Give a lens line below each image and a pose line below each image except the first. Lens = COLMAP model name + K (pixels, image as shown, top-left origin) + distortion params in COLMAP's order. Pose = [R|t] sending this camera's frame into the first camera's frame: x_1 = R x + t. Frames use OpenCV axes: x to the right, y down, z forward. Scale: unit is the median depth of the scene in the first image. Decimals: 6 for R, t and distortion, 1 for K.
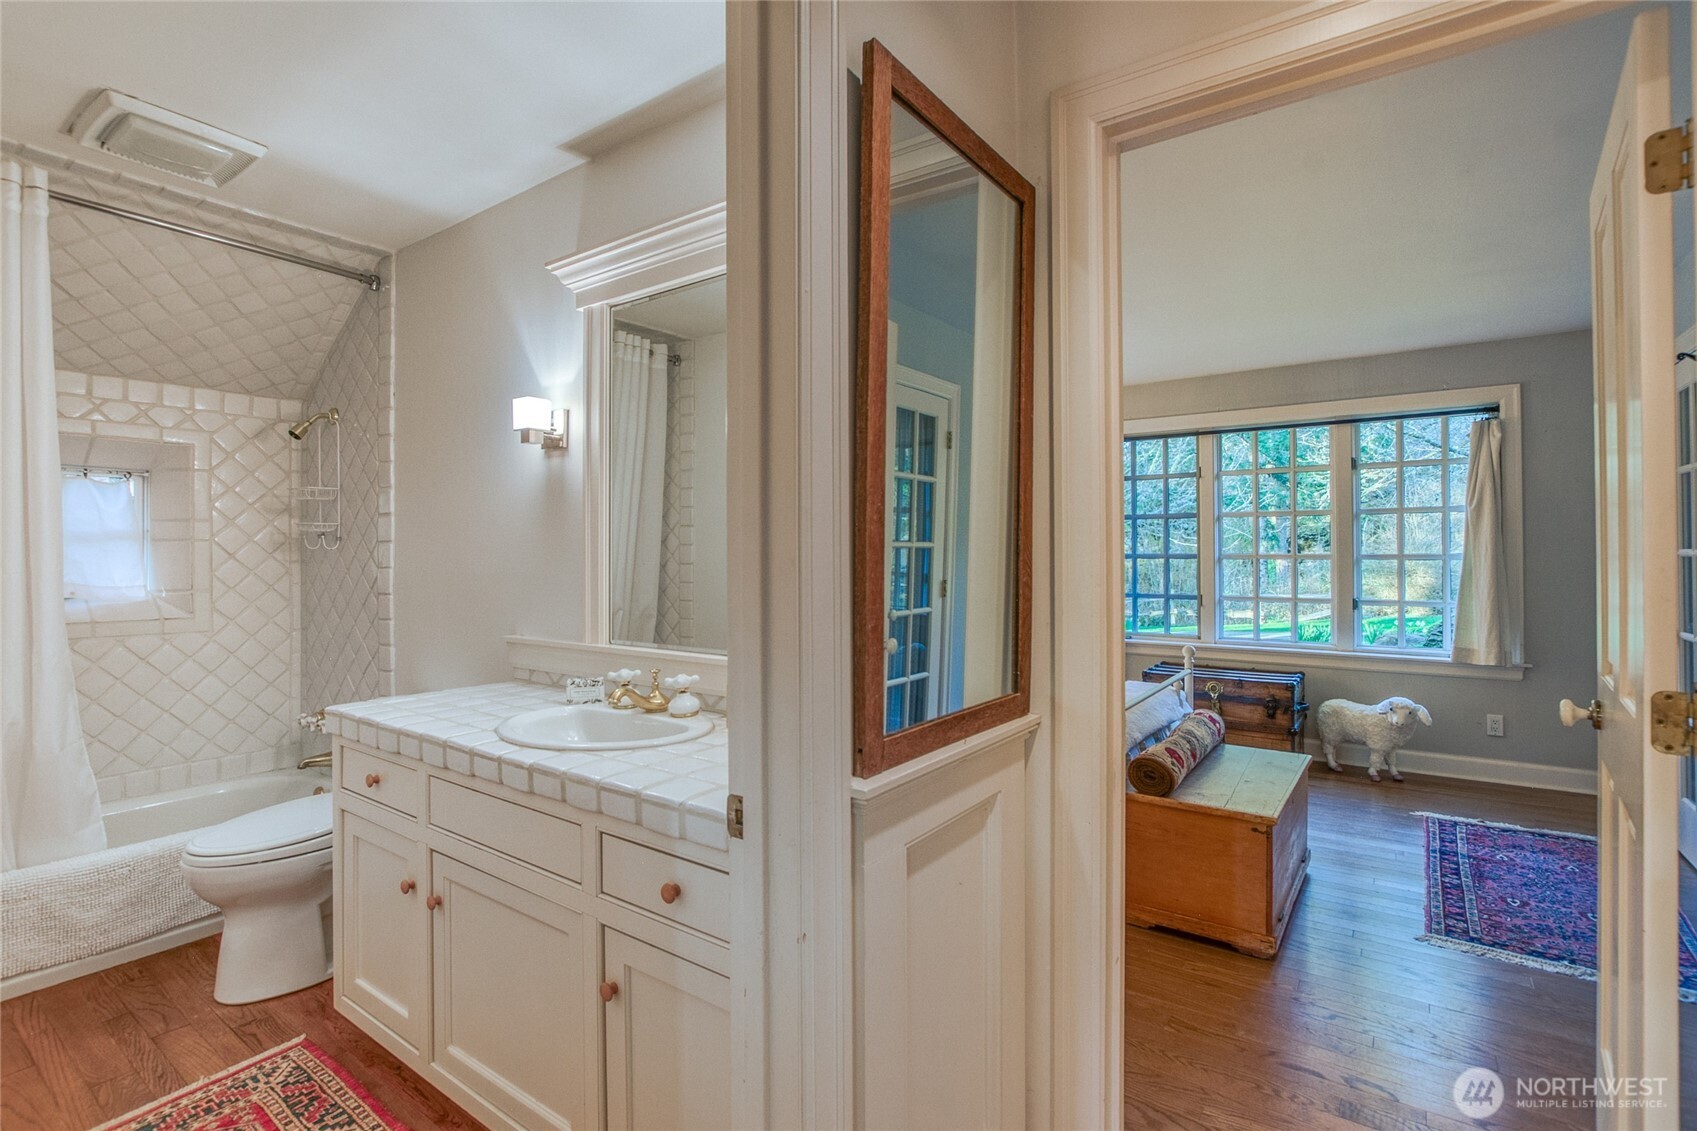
lens RADIAL K [[796.2, 0, 852.6], [0, 796.2, 545.6], [0, 0, 1]] dist [-0.003278, -0.000842]
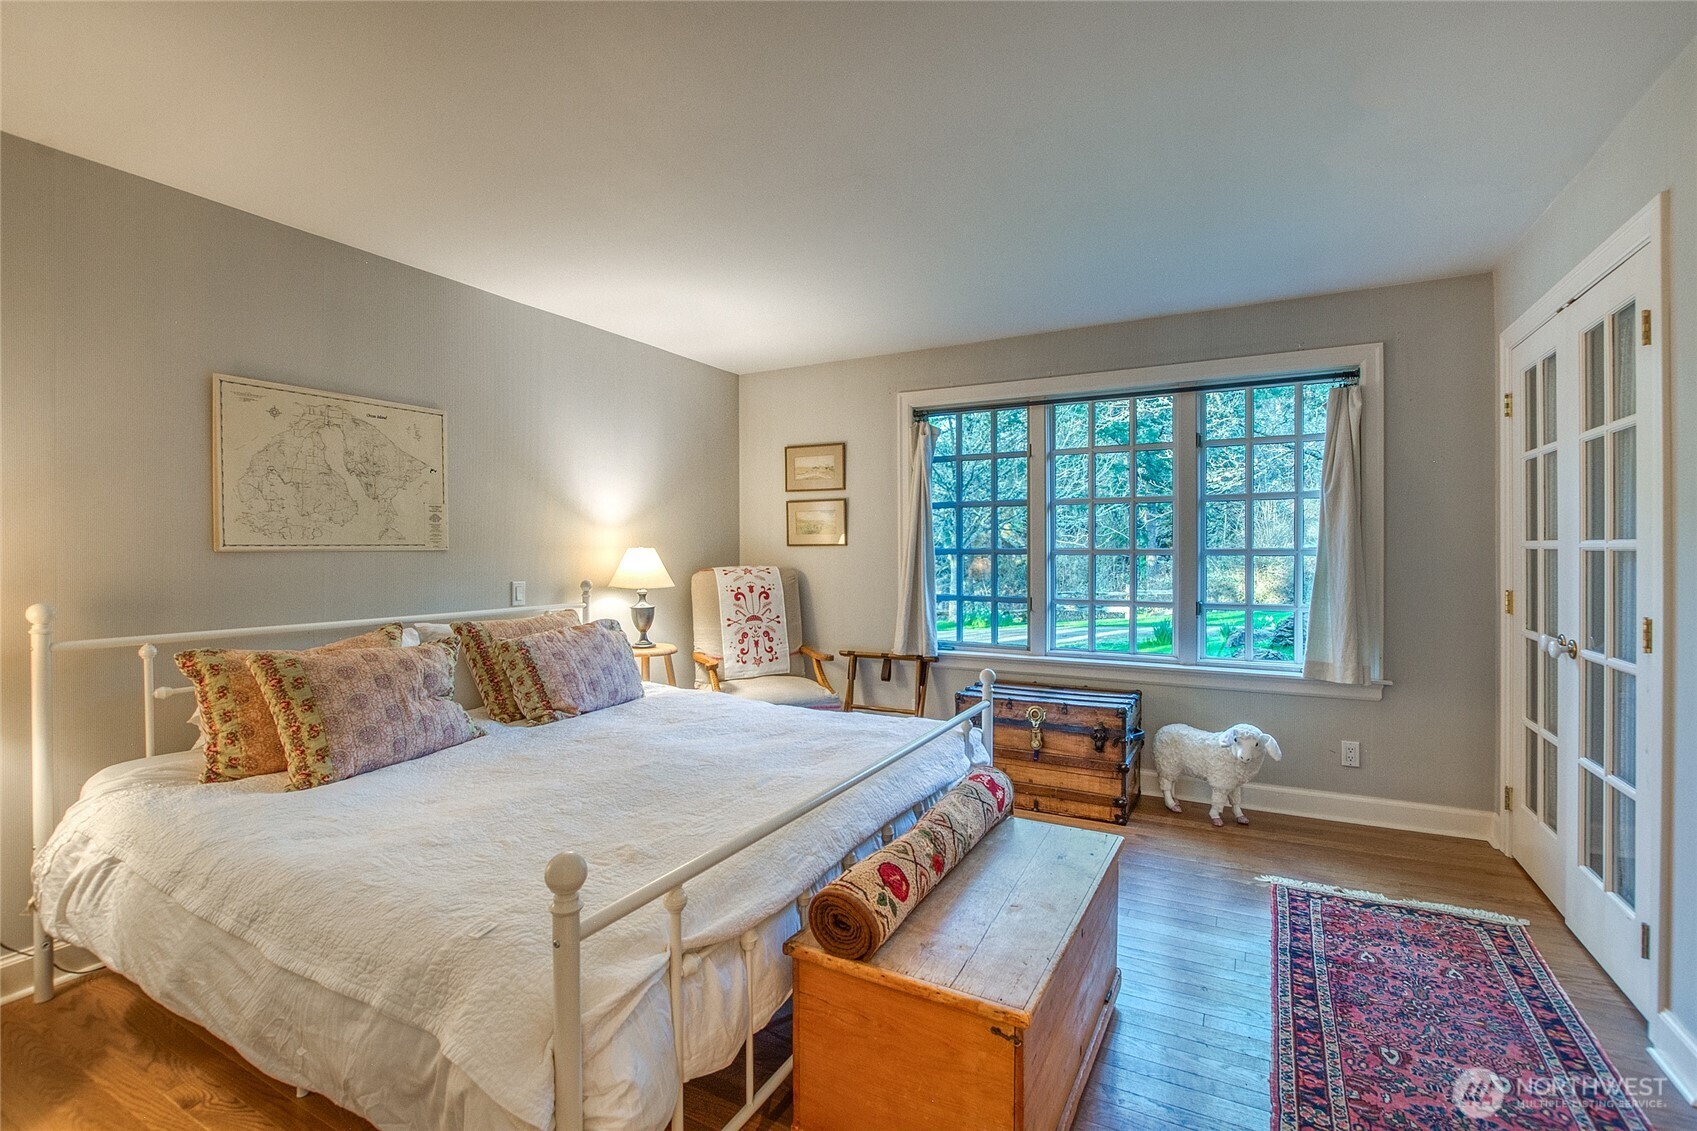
lens RADIAL K [[766.6, 0, 885.2], [0, 766.6, 551.9], [0, 0, 1]] dist [-0.000173, 0.000281]
pose [[0.988303, 0.001926, 0.152494, 0.207630], [-0.003837, 0.999918, 0.012235, 0.006329], [-0.152458, -0.012677, 0.988229, 0.288237]]
